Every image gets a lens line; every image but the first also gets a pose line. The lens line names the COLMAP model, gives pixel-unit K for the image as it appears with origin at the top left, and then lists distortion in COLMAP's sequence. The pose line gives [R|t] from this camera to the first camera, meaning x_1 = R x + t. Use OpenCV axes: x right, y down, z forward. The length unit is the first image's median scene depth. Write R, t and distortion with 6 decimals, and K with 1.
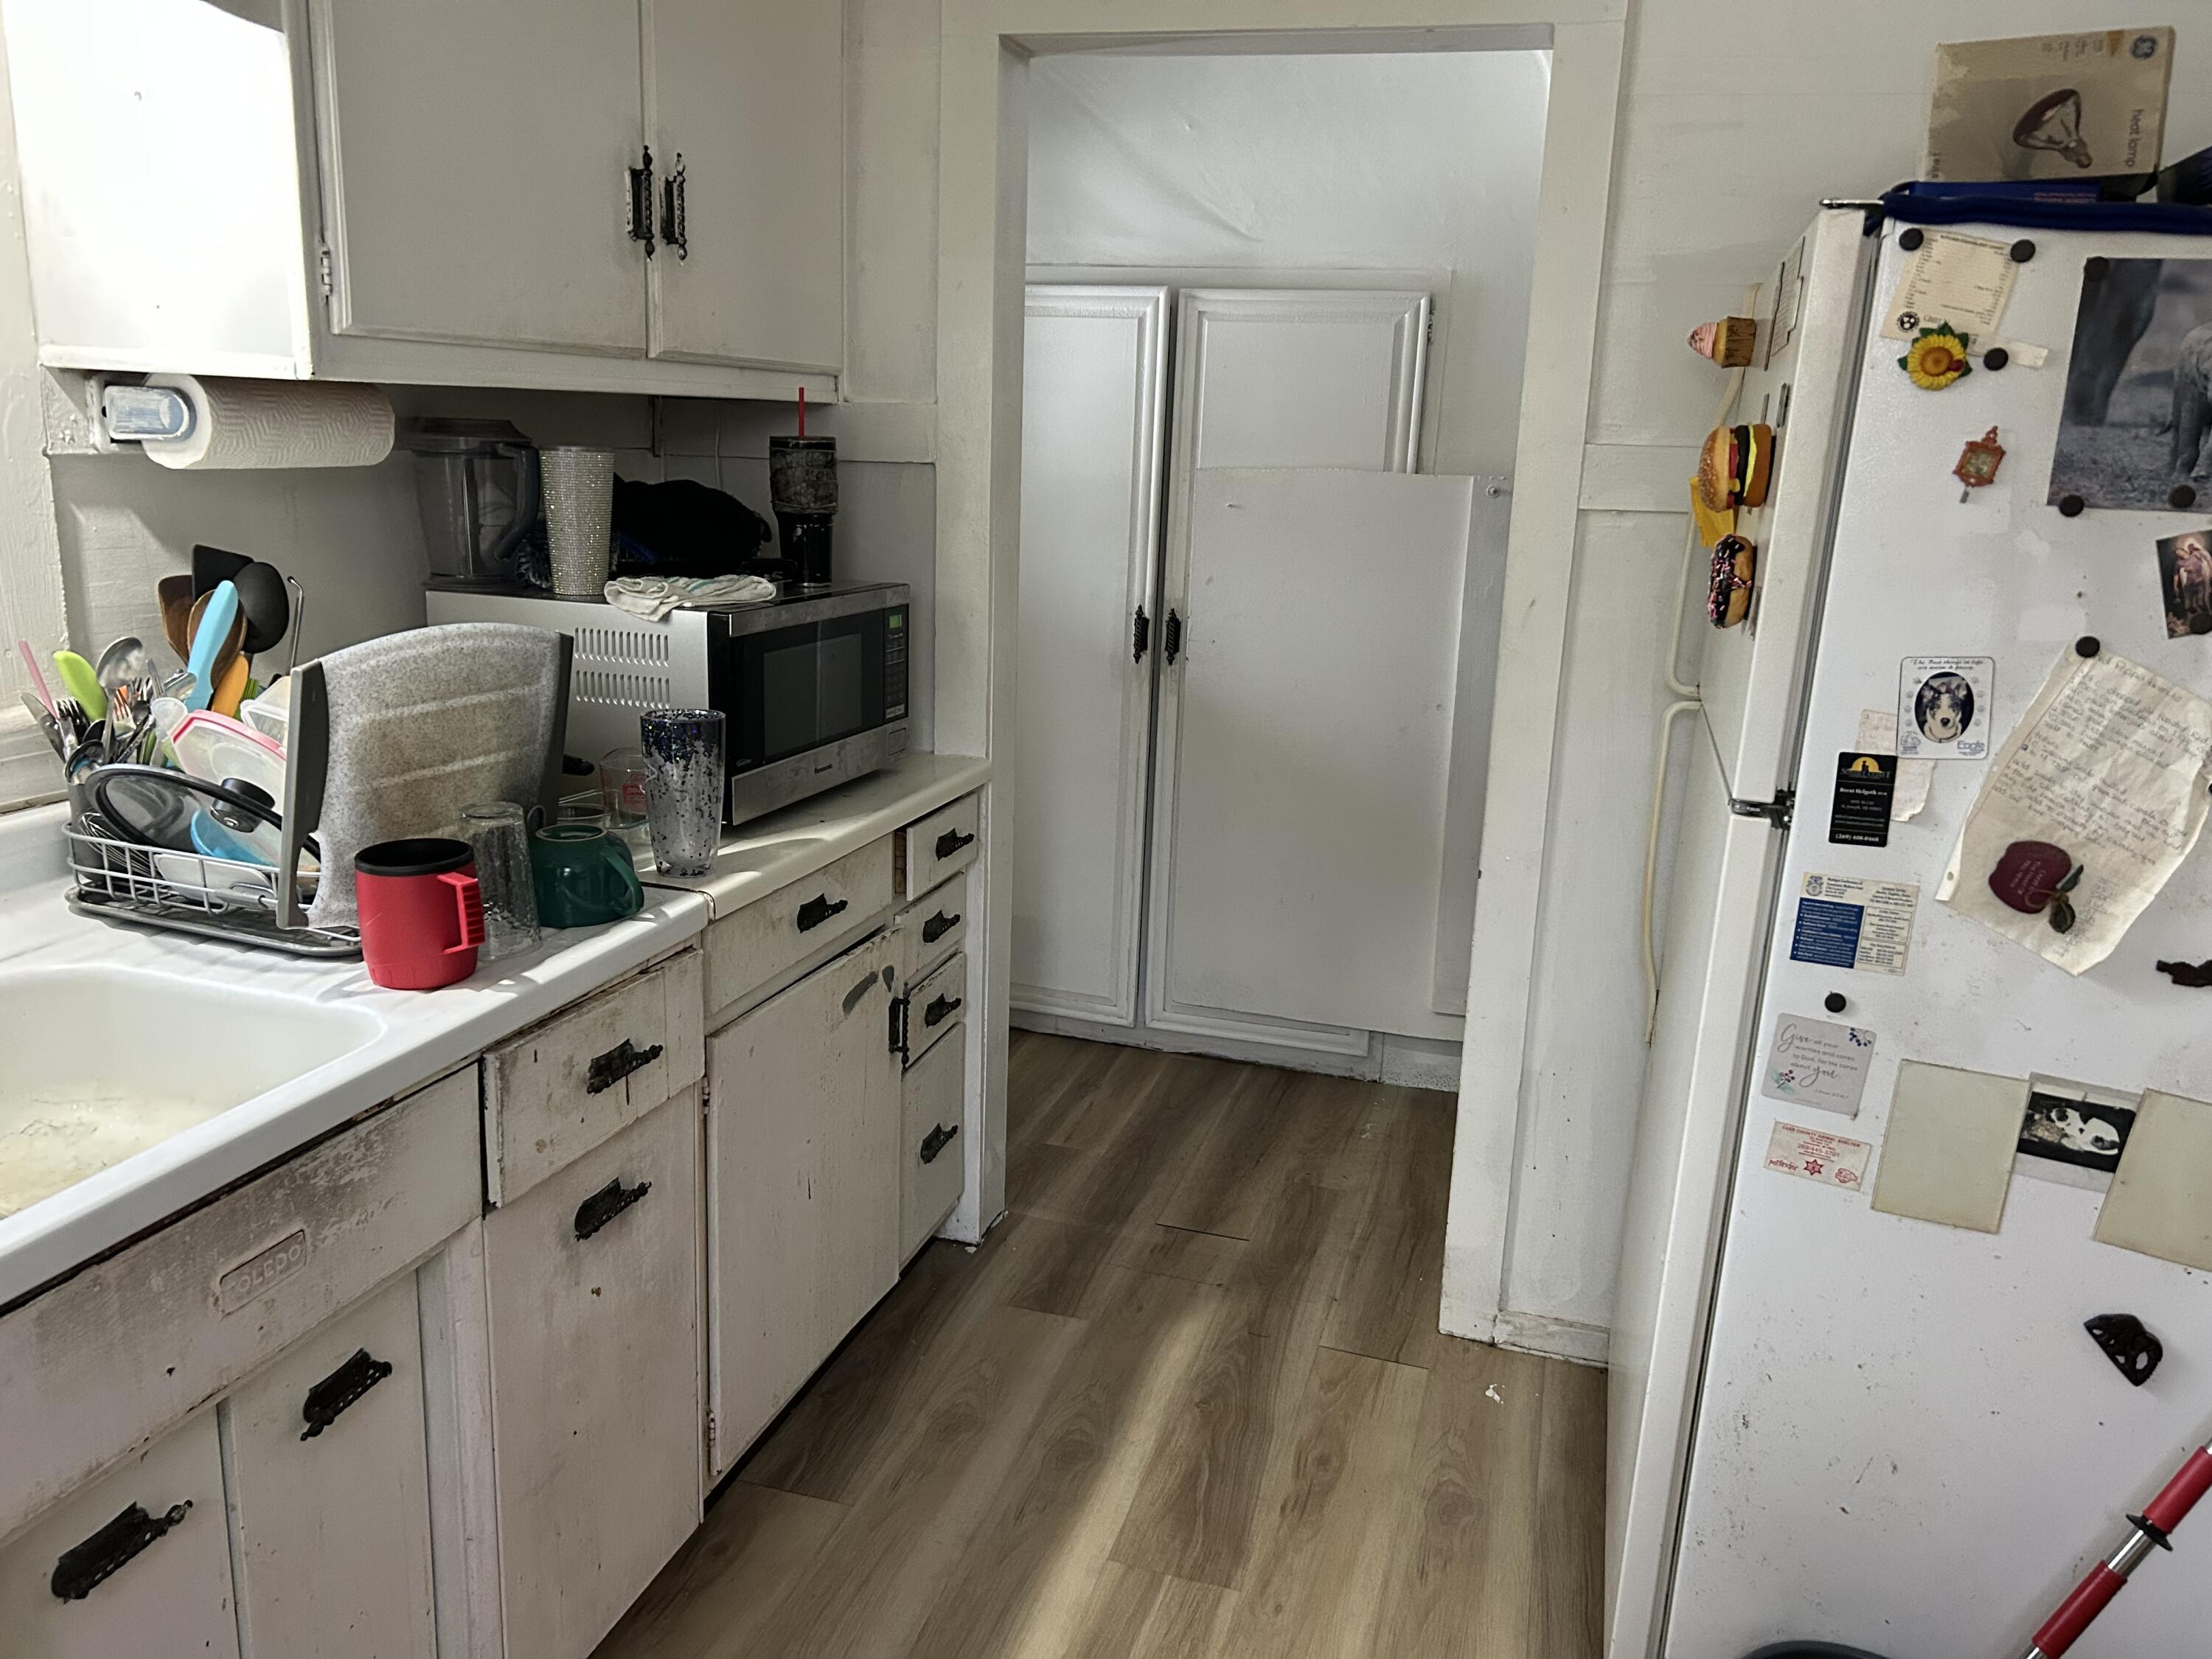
lens RADIAL K [[1646.6, 0, 1101.0], [0, 1646.6, 895.7], [0, 0, 1]] dist [0.062327, -0.071949]
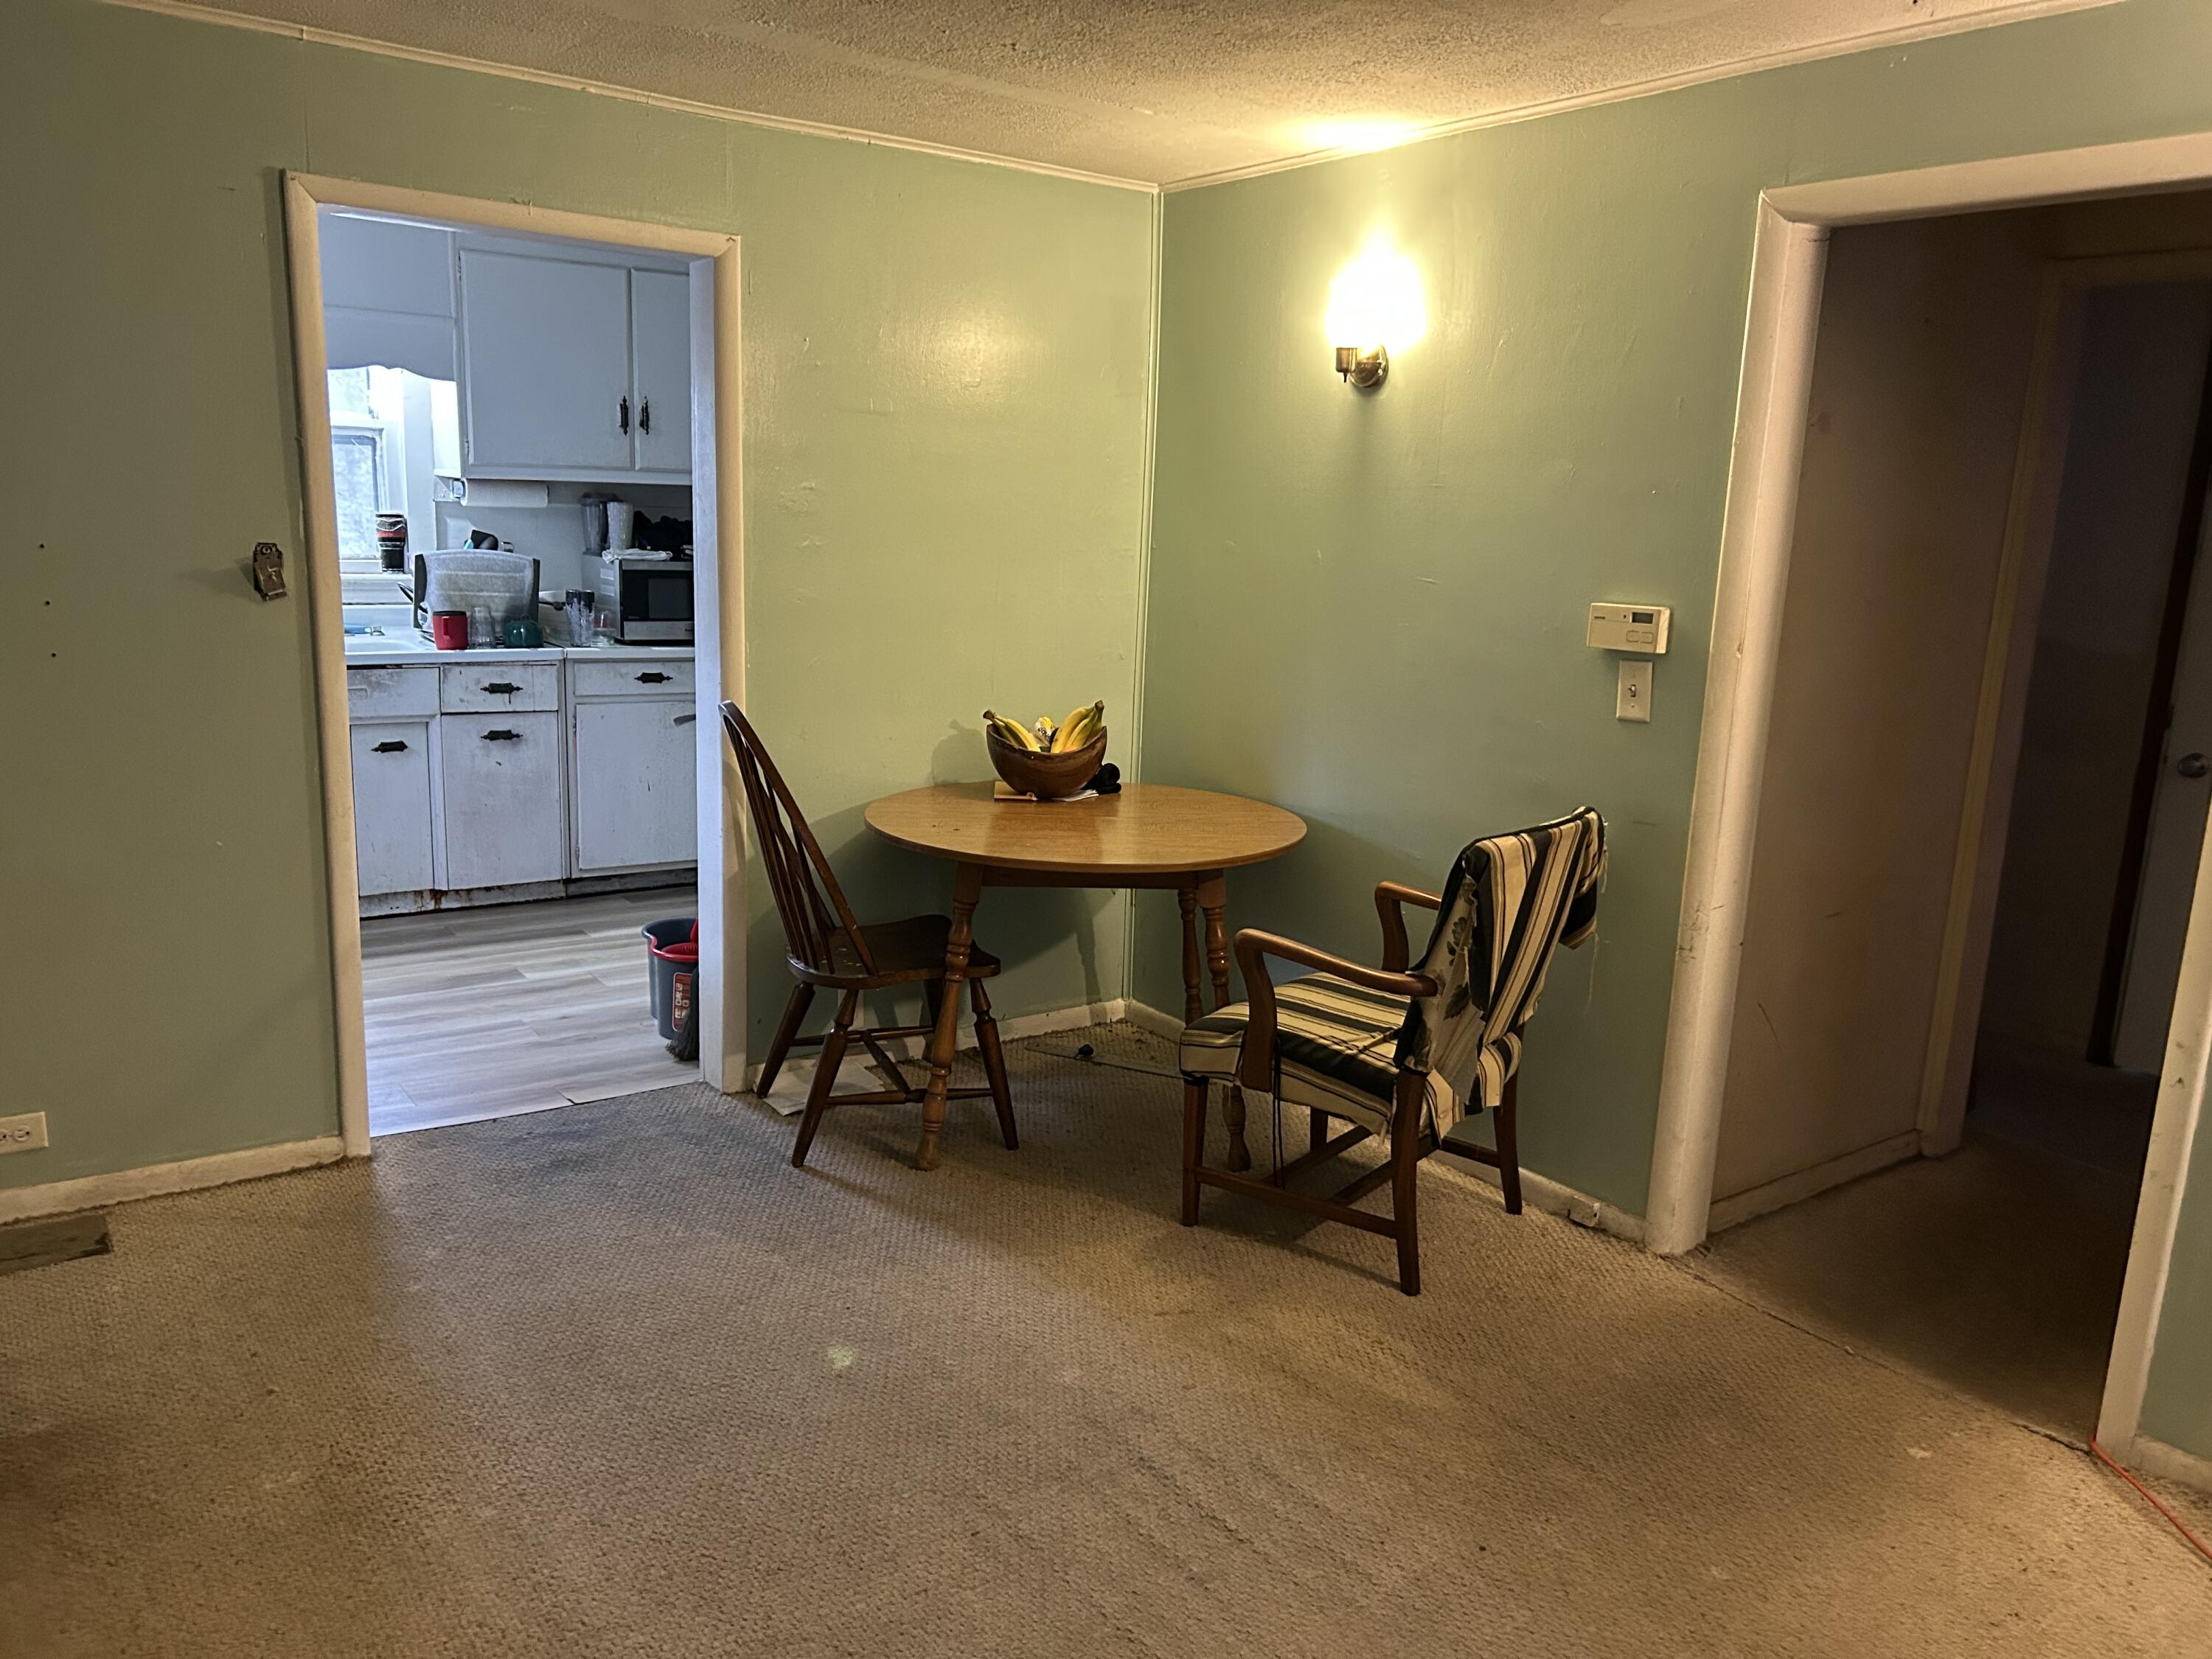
lens RADIAL K [[1646.6, 0, 1101.0], [0, 1646.6, 895.7], [0, 0, 1]] dist [0.062327, -0.071949]
pose [[0.805858, 0.130644, -0.577516, 2.406466], [-0.165724, 0.986138, -0.008168, 0.314701], [0.568444, 0.102291, 0.816339, -0.867222]]
